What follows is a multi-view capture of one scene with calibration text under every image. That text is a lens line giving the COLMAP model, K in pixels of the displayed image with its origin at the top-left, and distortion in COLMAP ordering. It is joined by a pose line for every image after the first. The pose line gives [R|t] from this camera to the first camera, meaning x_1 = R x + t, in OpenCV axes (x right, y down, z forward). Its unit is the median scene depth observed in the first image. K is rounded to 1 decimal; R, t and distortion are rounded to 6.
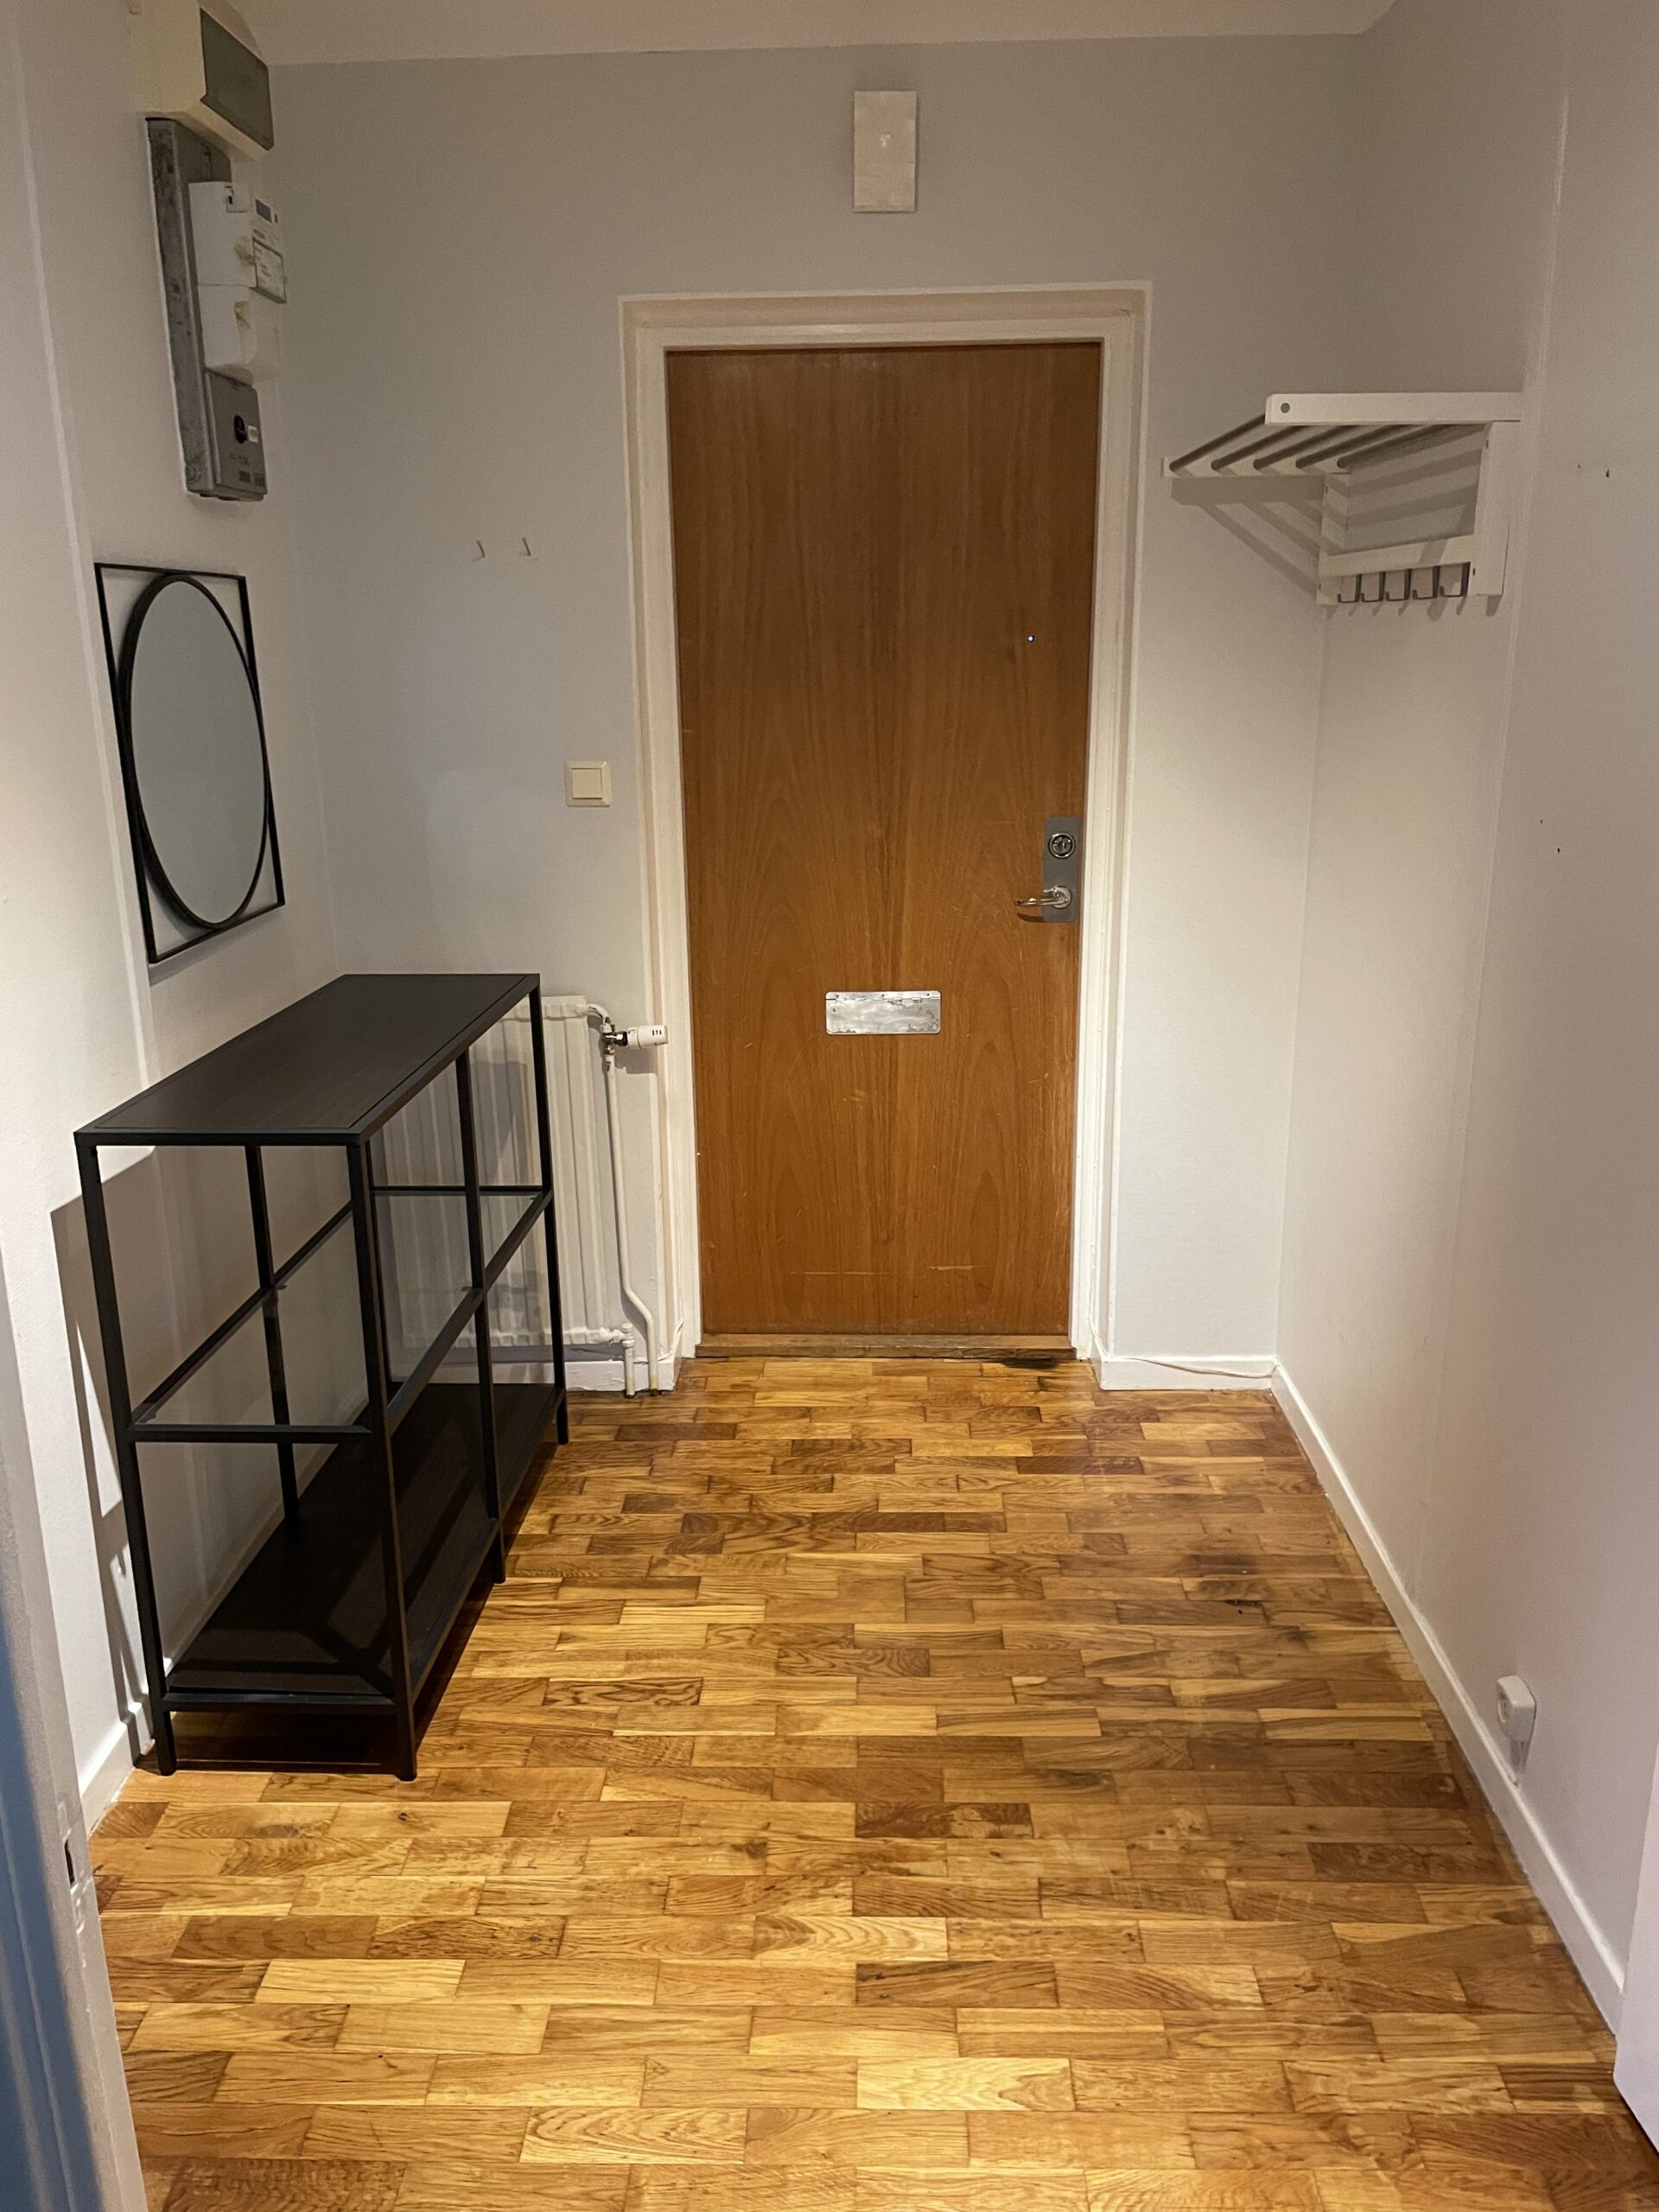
lens RADIAL K [[1679.4, 0, 833.0], [0, 1679.4, 1106.1], [0, 0, 1]] dist [-0.001944, -0.007916]
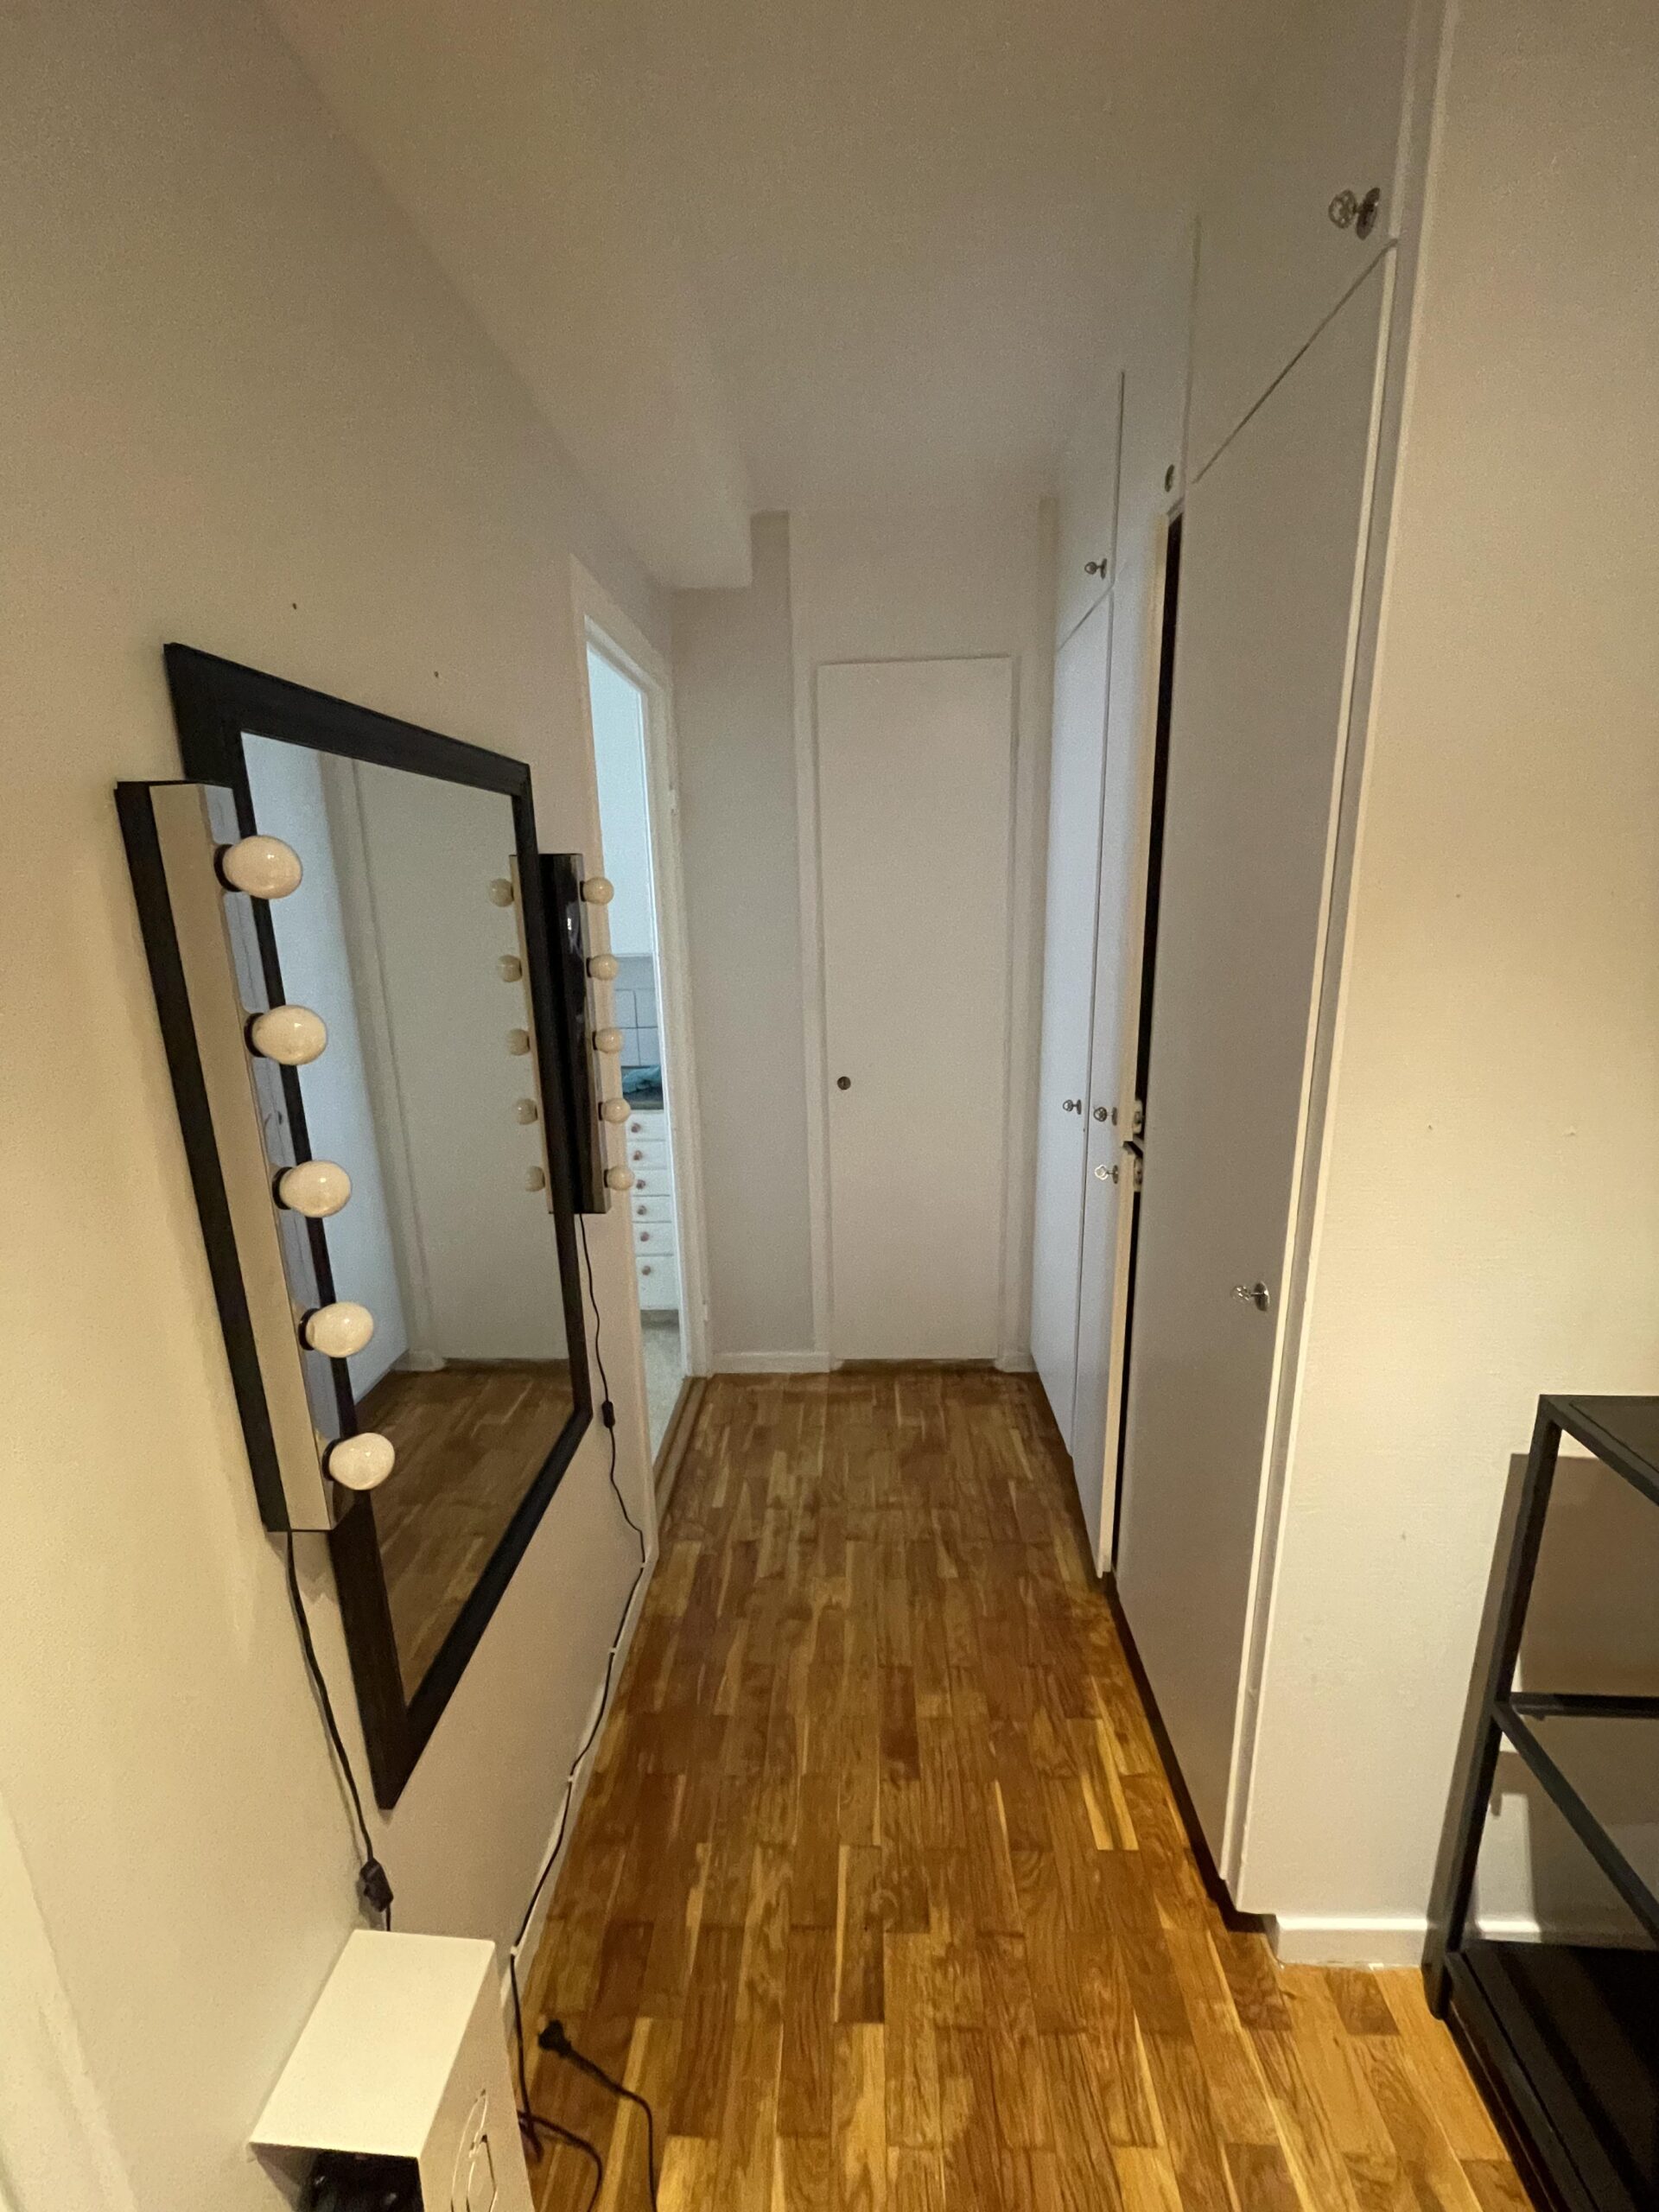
lens RADIAL K [[899.0, 0, 823.7], [0, 899.0, 1094.7], [0, 0, 1]] dist [-0.001010, -0.000238]
pose [[-0.015310, 0.245631, -0.969242, -0.016768], [-0.254084, 0.936581, 0.241367, -0.149773], [0.967061, 0.249964, 0.048072, 0.535865]]
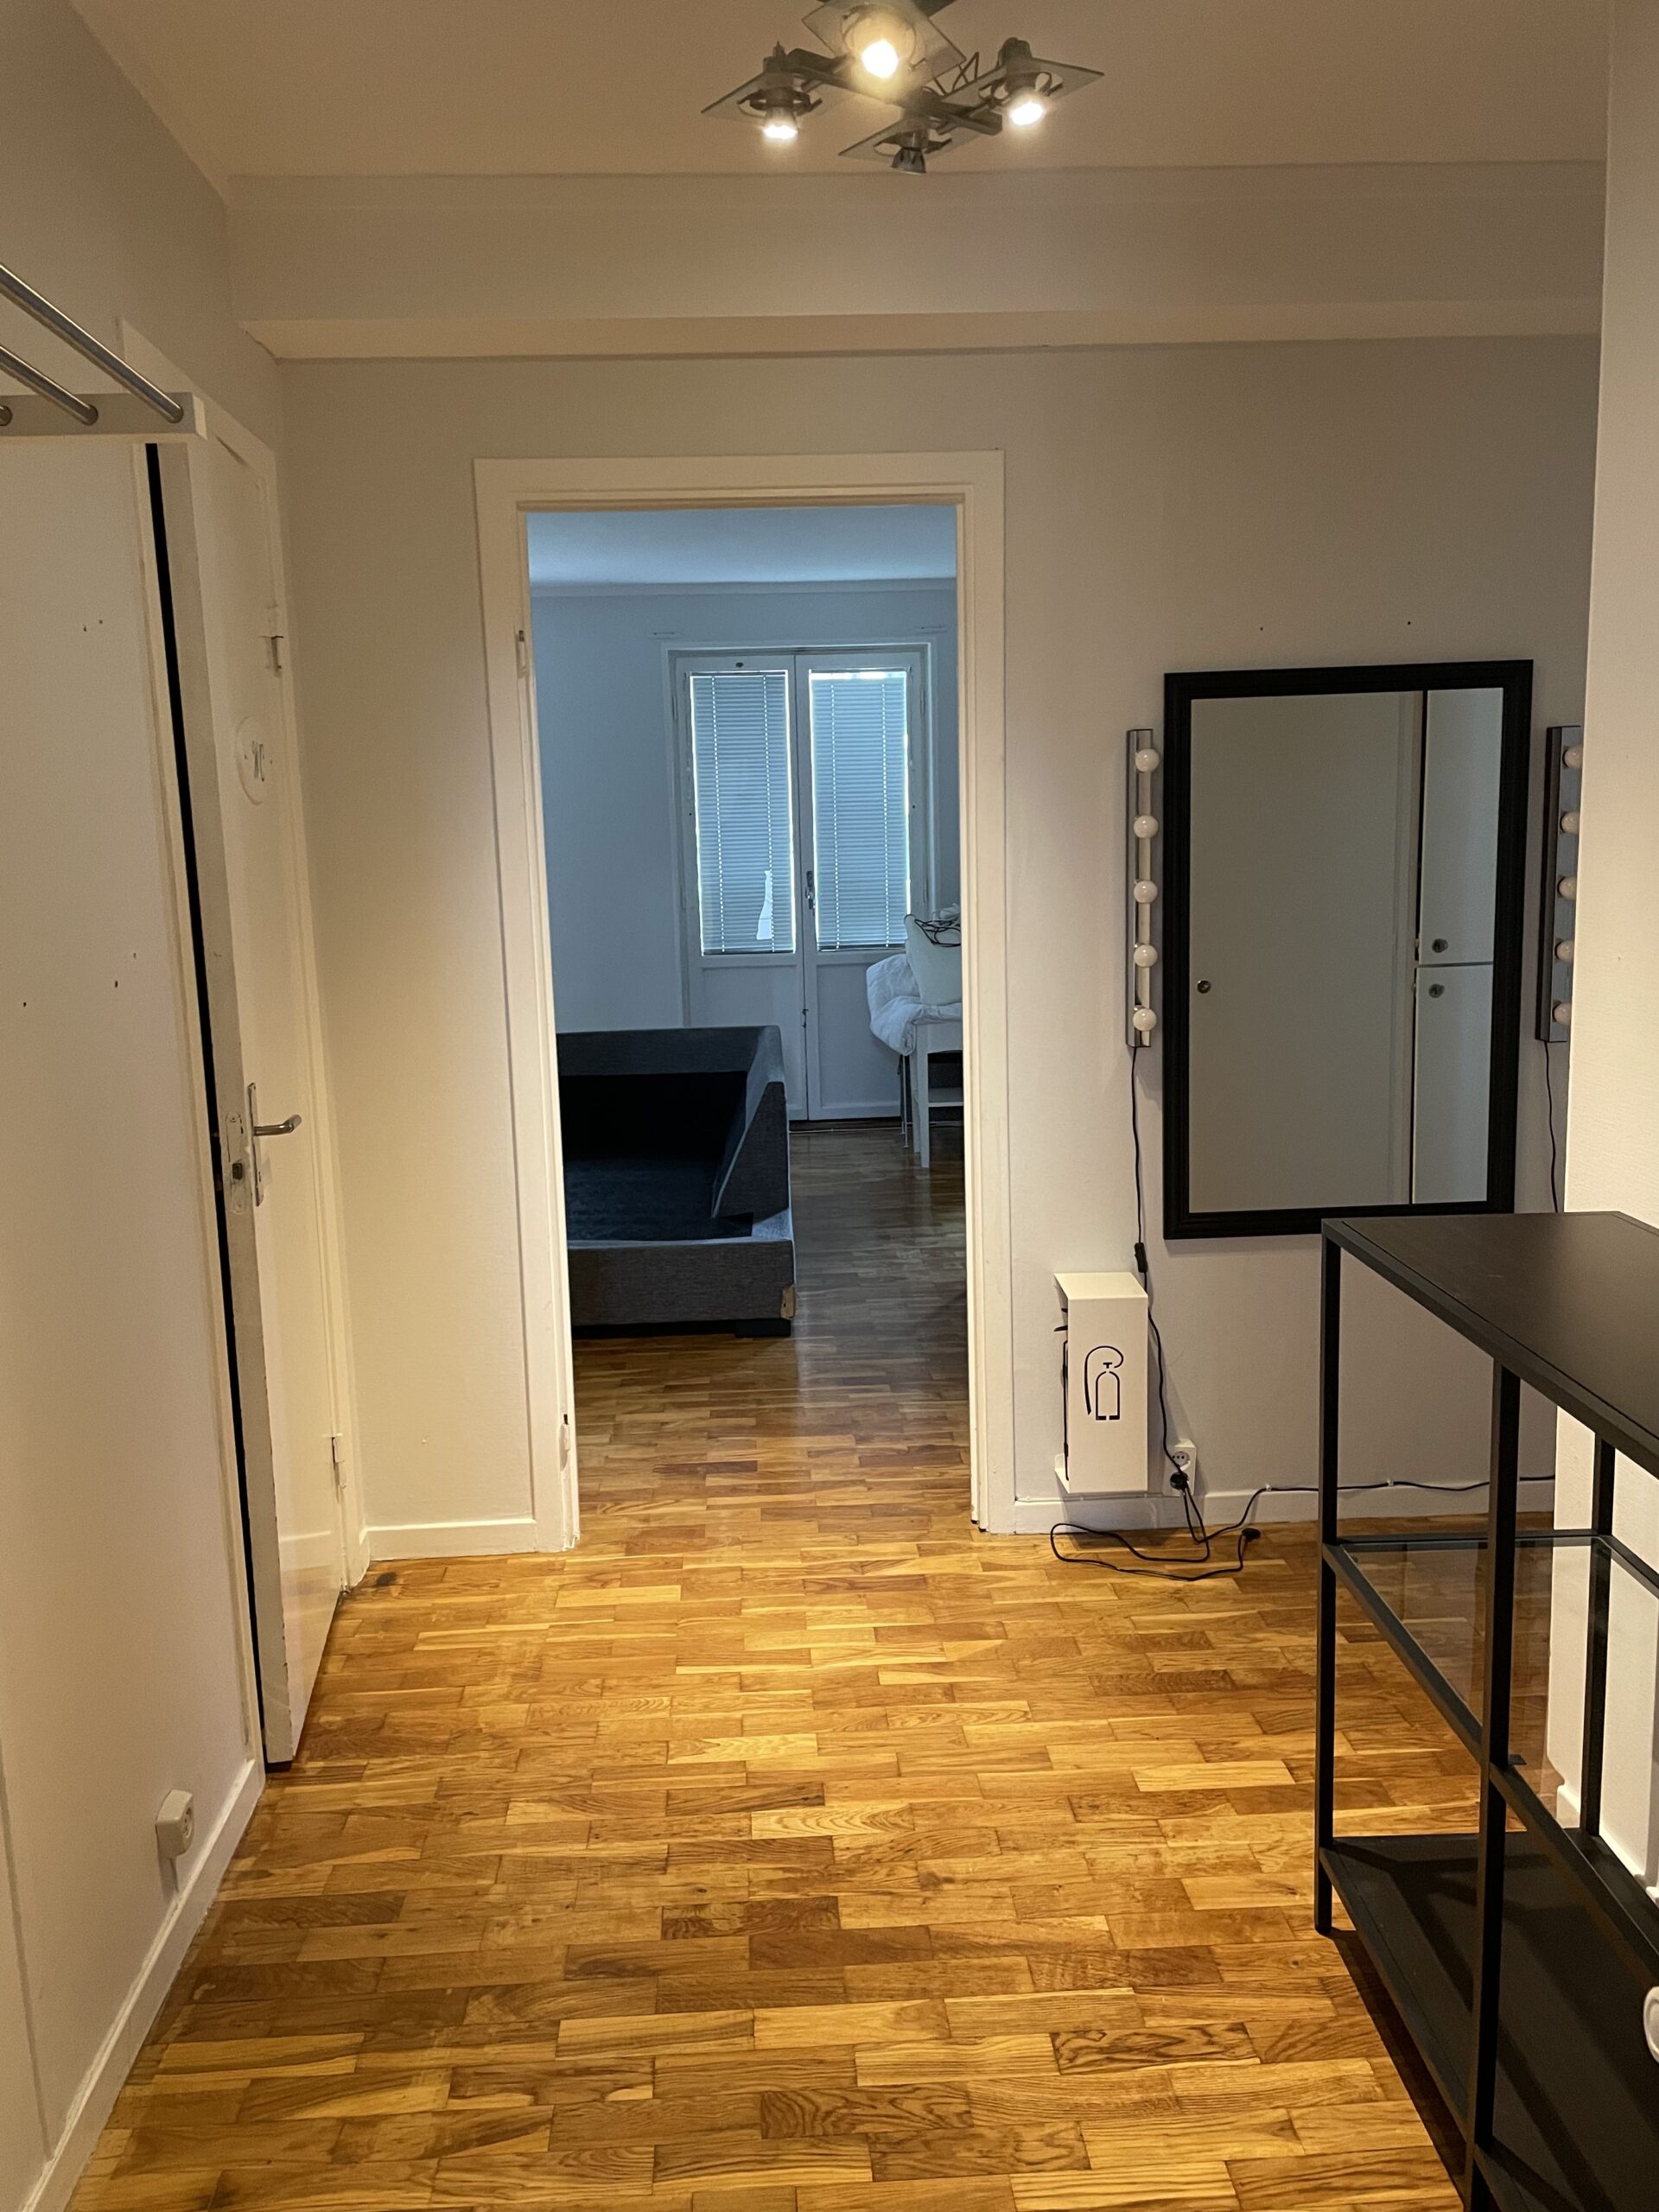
lens RADIAL K [[1679.4, 0, 830.2], [0, 1679.4, 1103.4], [0, 0, 1]] dist [-0.001944, -0.007916]
pose [[-0.995654, 0.054287, -0.075668, 0.069811], [0.017244, 0.905937, 0.423061, -0.444785], [0.091518, 0.419917, -0.902936, 1.751984]]
